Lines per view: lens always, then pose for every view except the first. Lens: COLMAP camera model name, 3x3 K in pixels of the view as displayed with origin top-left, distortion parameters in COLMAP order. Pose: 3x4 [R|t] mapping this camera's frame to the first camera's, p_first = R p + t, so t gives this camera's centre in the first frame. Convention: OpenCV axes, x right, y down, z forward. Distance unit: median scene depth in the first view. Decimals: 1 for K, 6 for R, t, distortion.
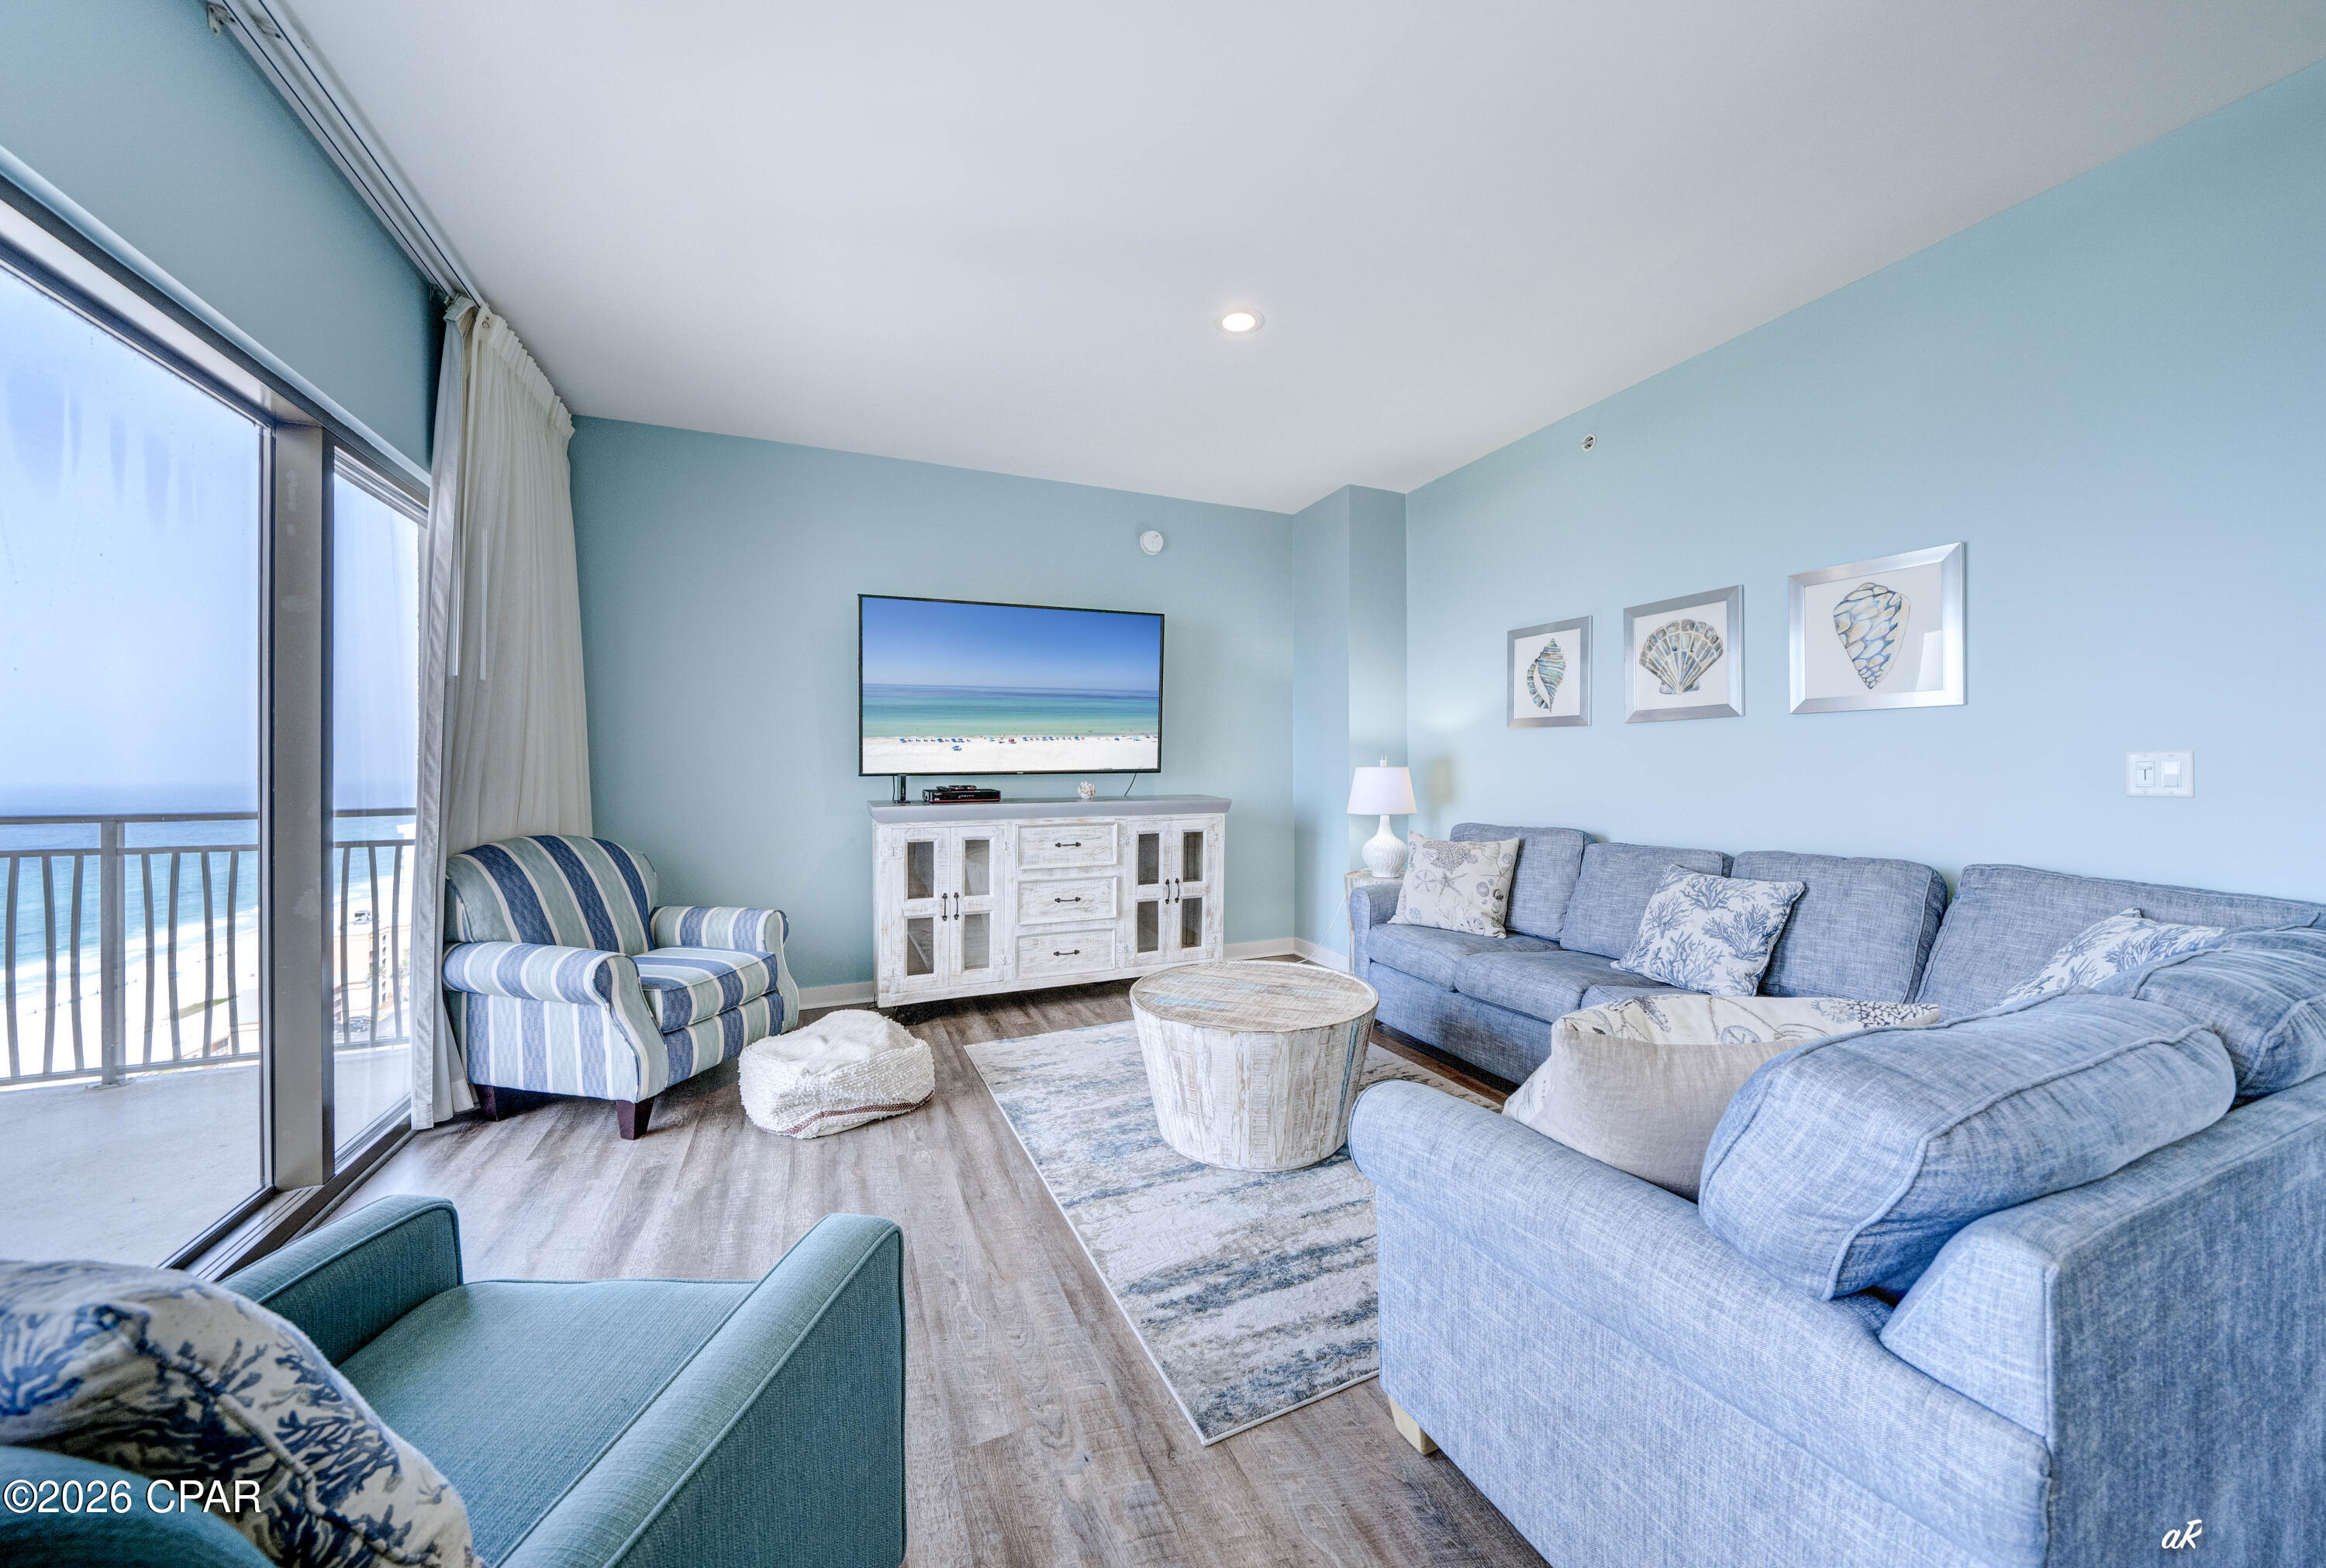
lens RADIAL K [[832.3, 0, 1173.8], [0, 832.3, 756.4], [0, 0, 1]] dist [-0.000849, -0.000041]
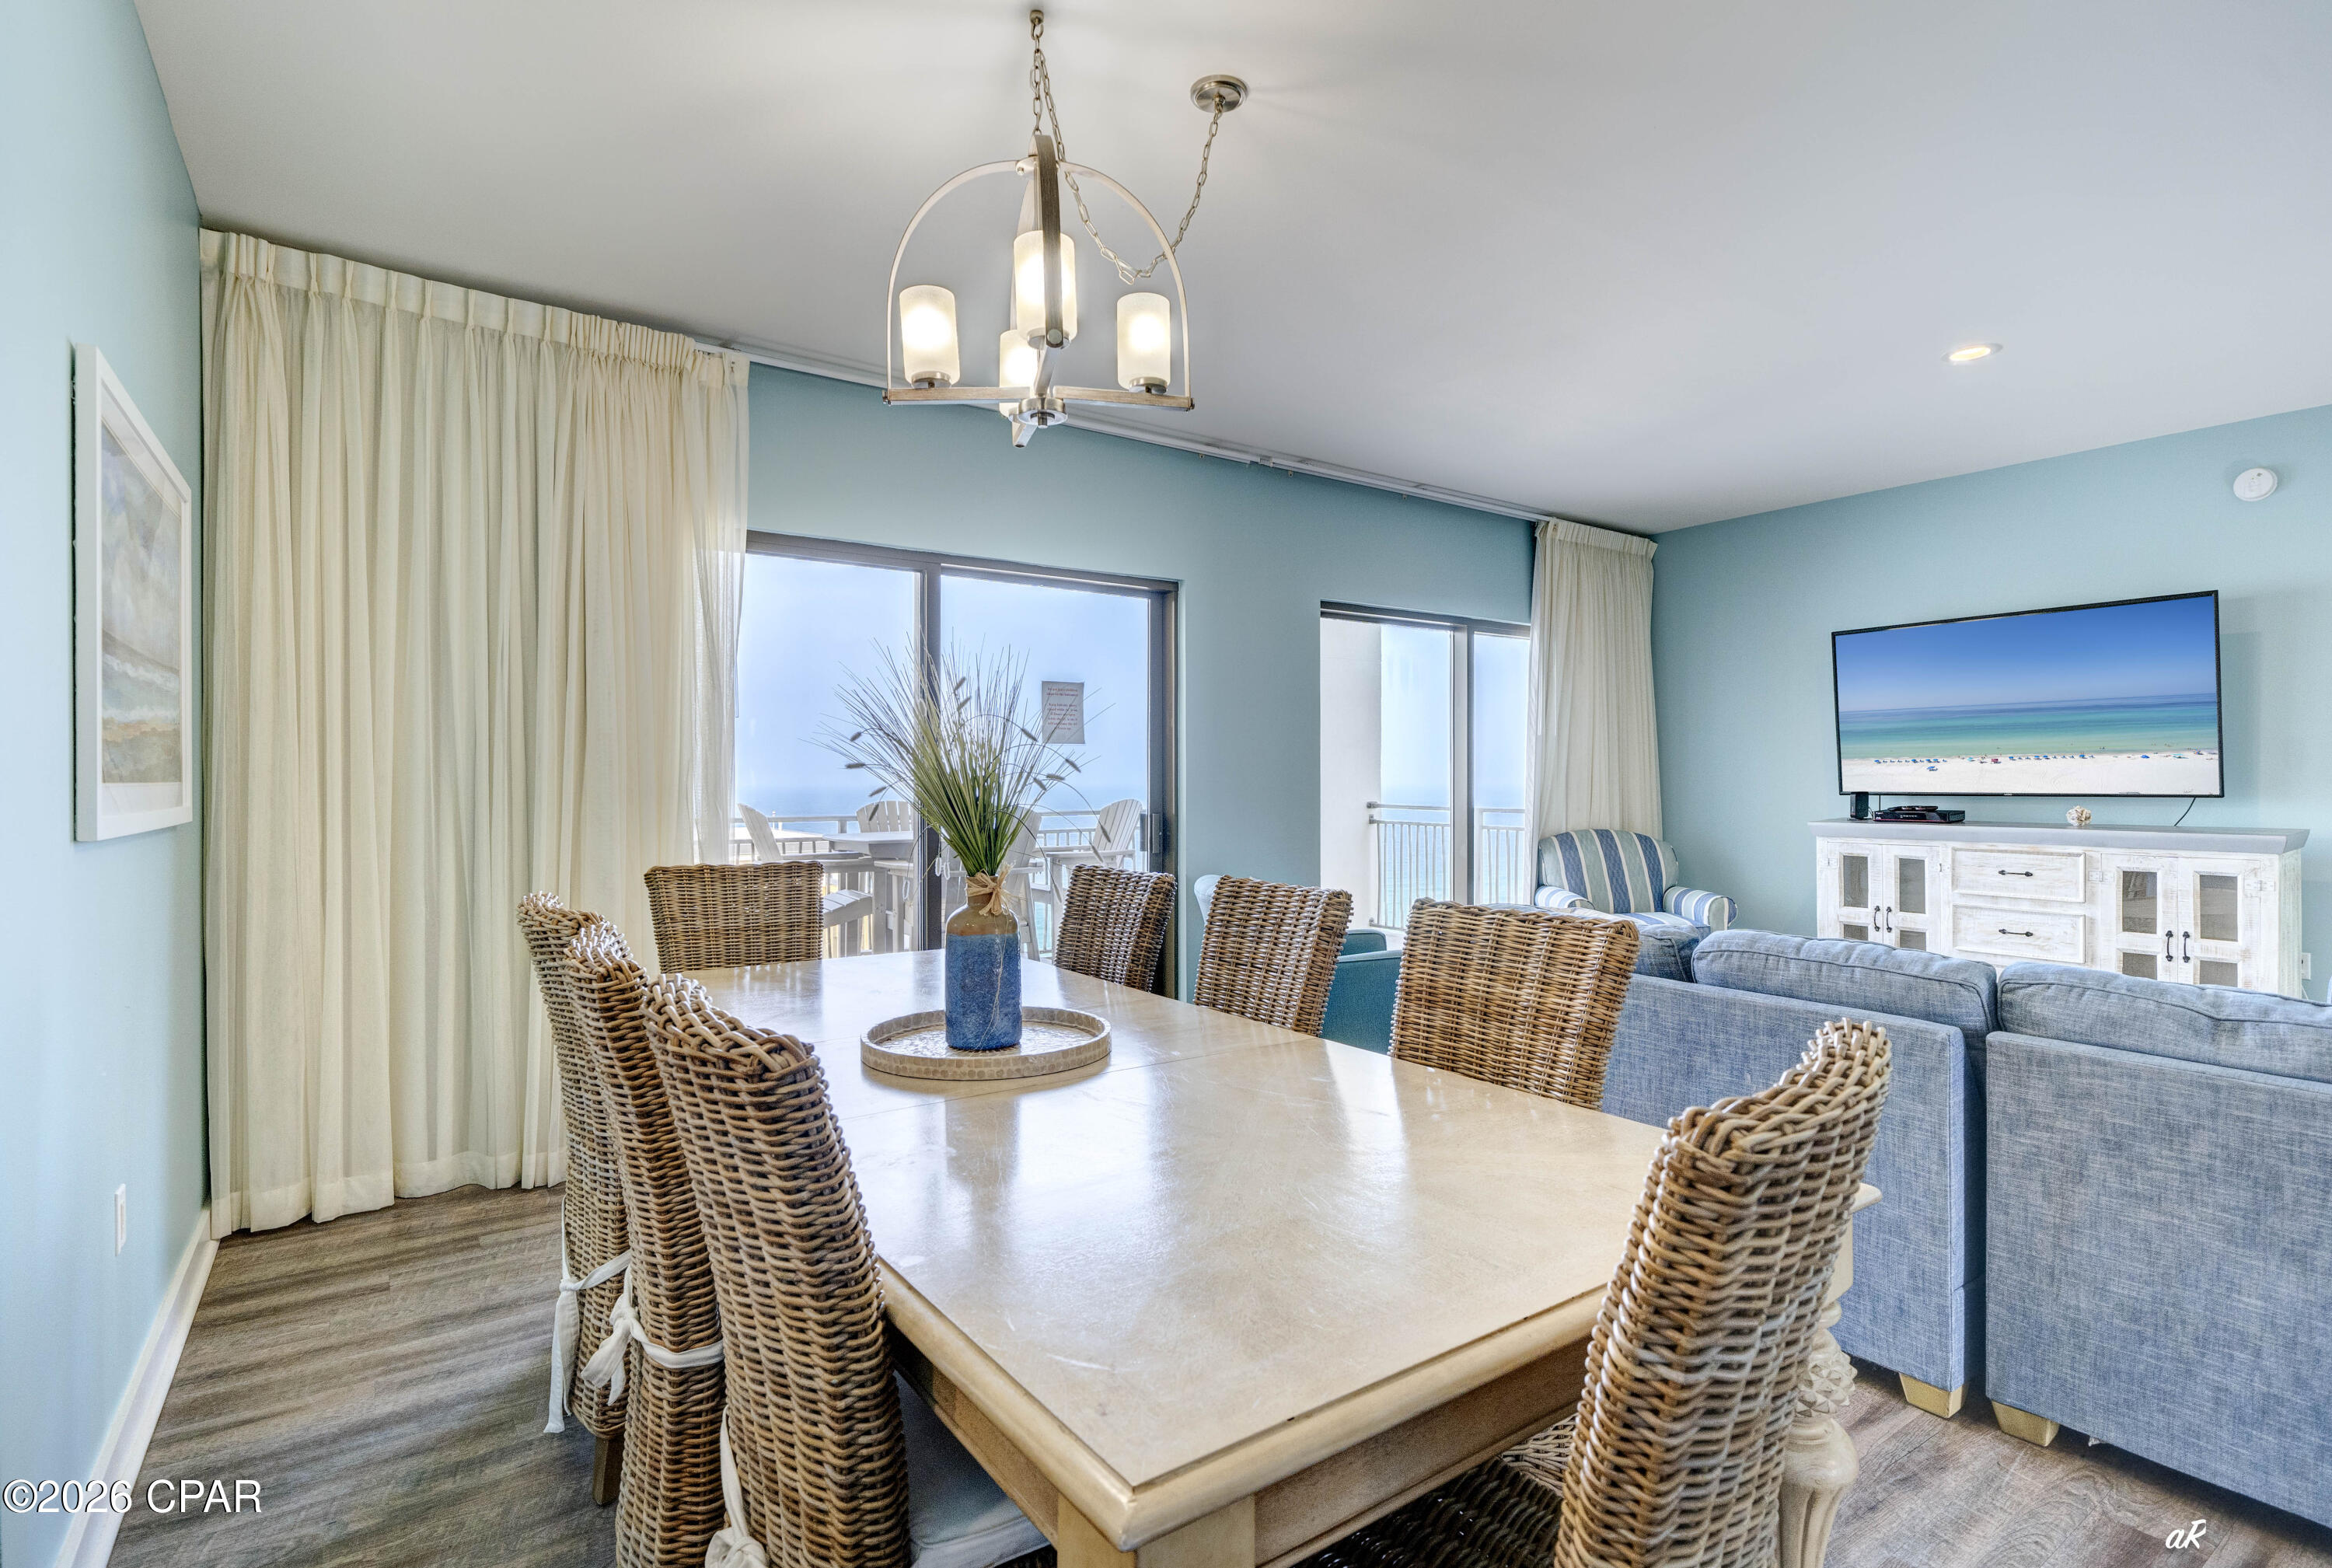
lens RADIAL K [[1157.3, 0, 1167.9], [0, 1157.3, 787.7], [0, 0, 1]] dist [0.002429, 0.000959]
pose [[0.216055, 0.015833, -0.976253, 0.938043], [0.010152, 0.999778, 0.018461, -0.023262], [0.976328, -0.013900, 0.215847, -0.203653]]
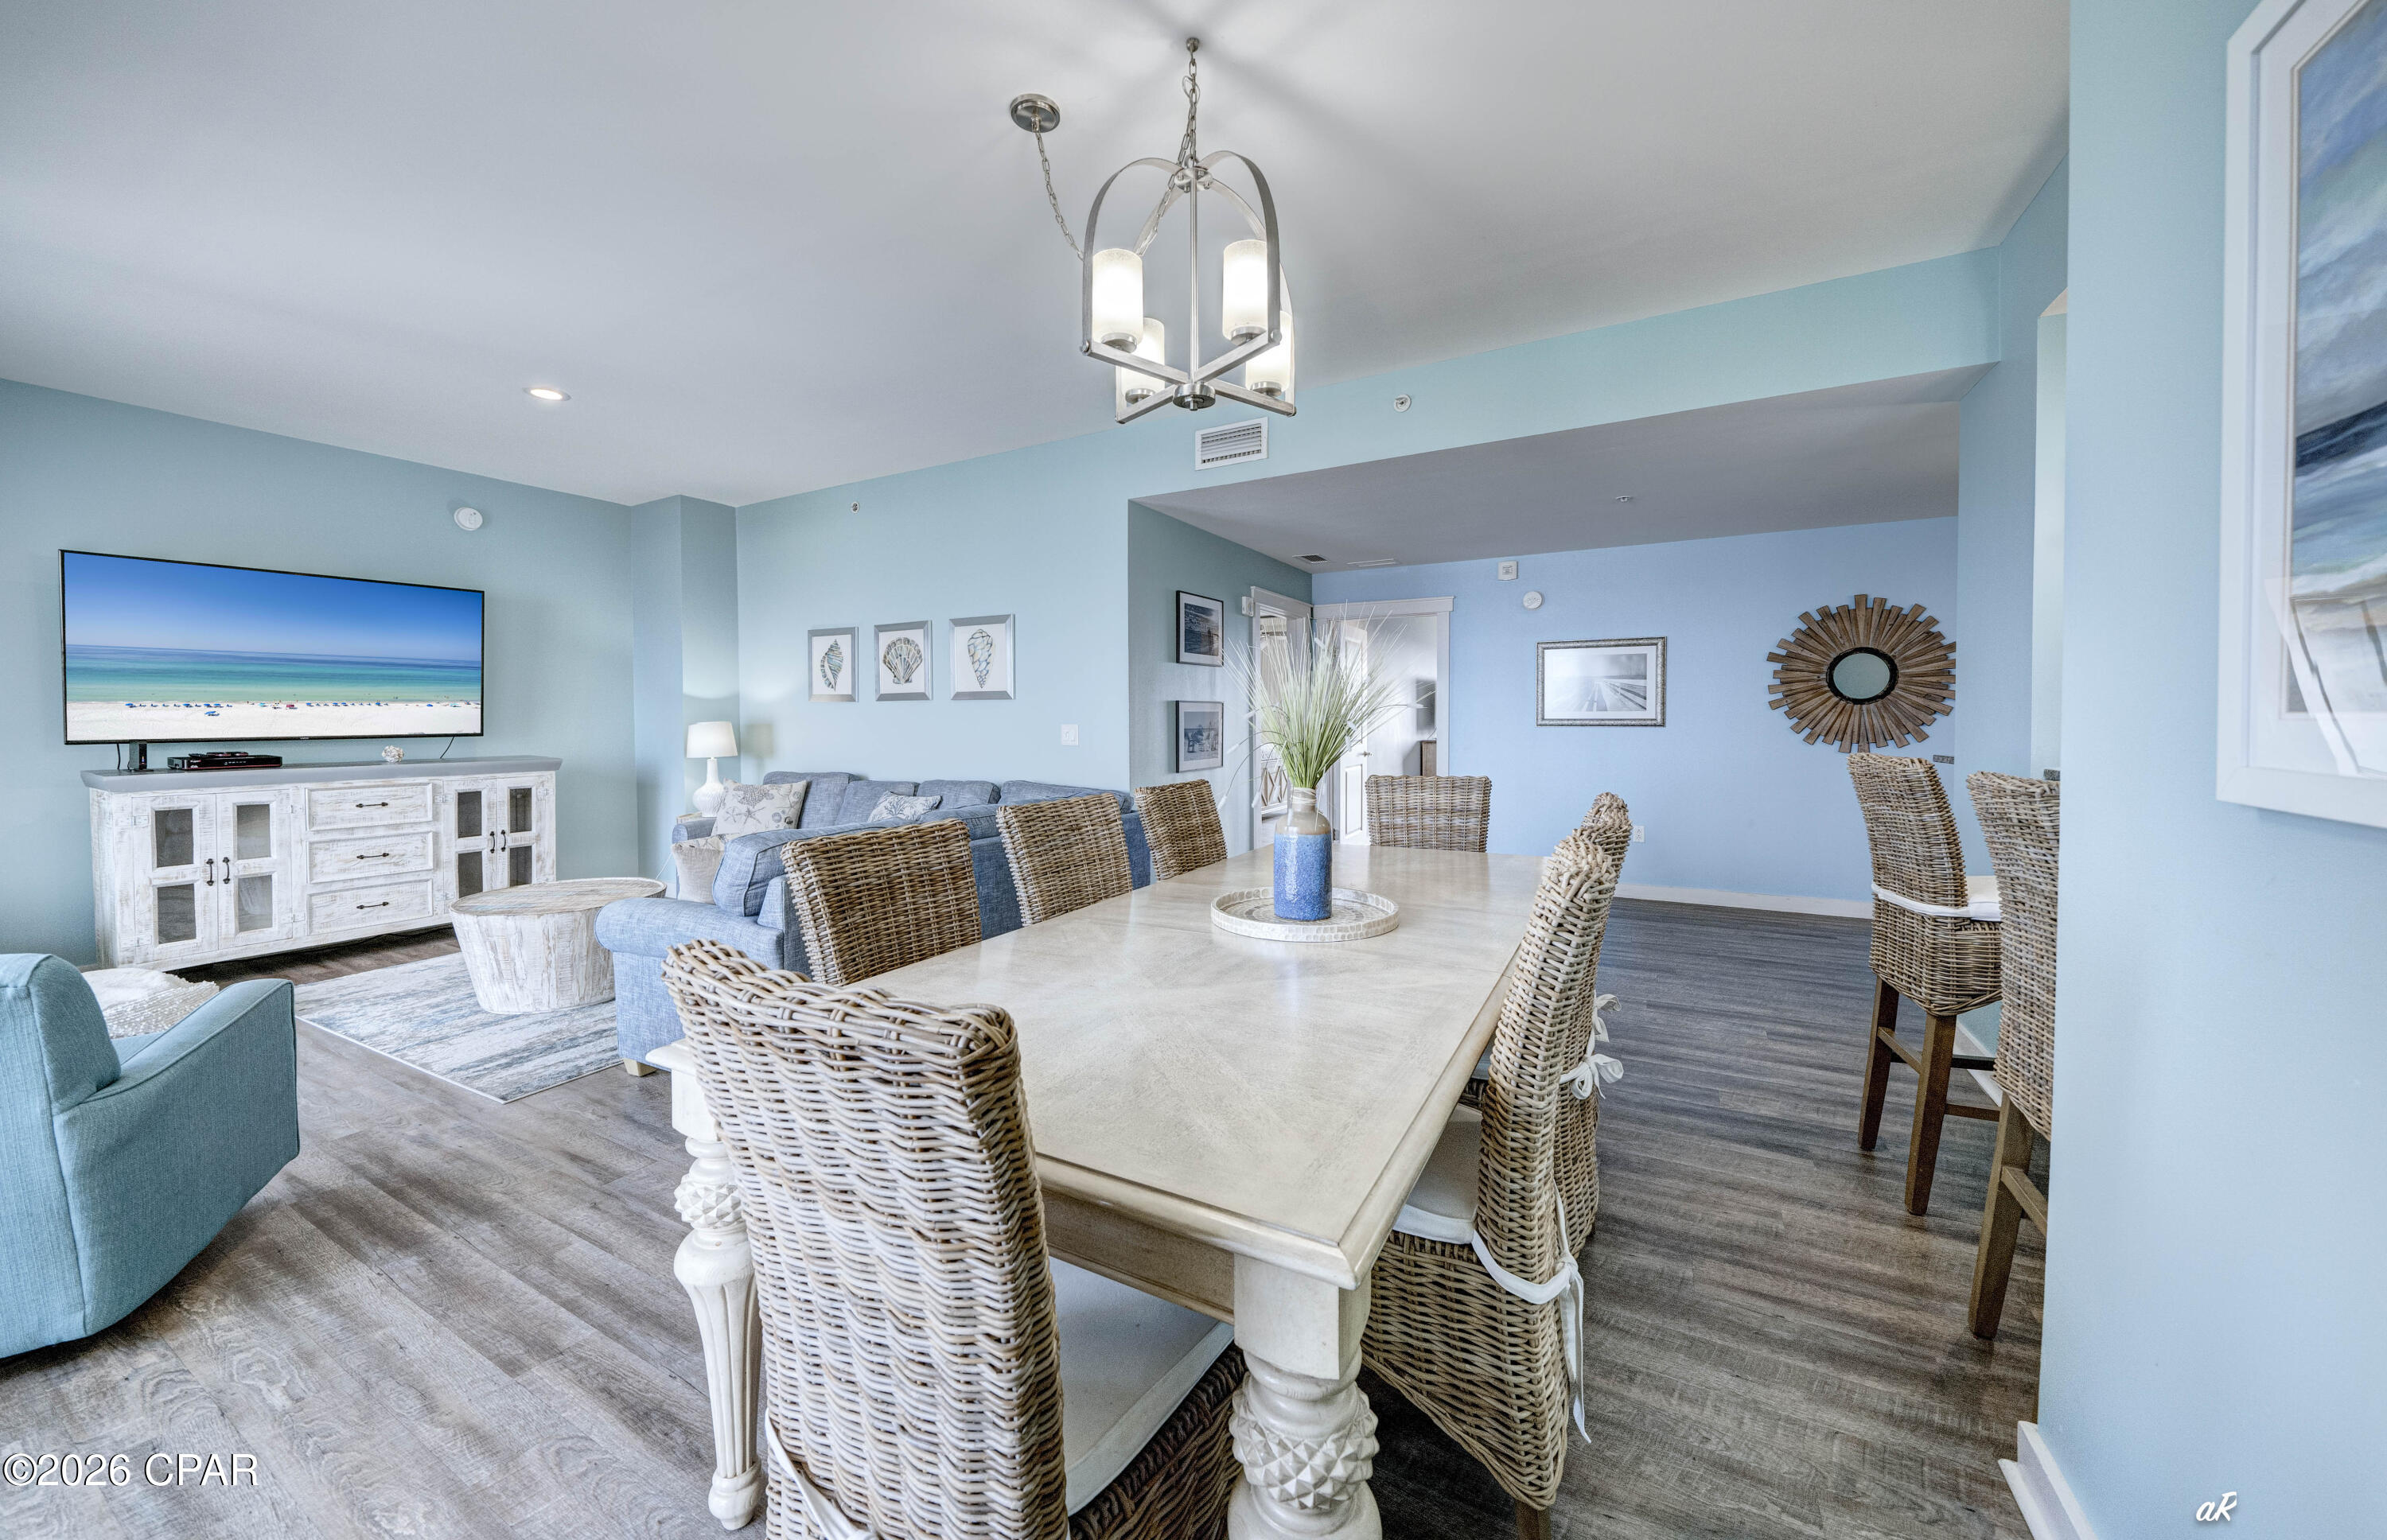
lens RADIAL K [[860.3, 0, 1193.5], [0, 860.3, 743.7], [0, 0, 1]] dist [-0.006735, 0.000026]
pose [[0.789240, -0.016582, 0.613861, 0.033796], [-0.008007, 0.999273, 0.037287, -0.022844], [-0.614033, -0.034344, 0.788533, -0.523046]]
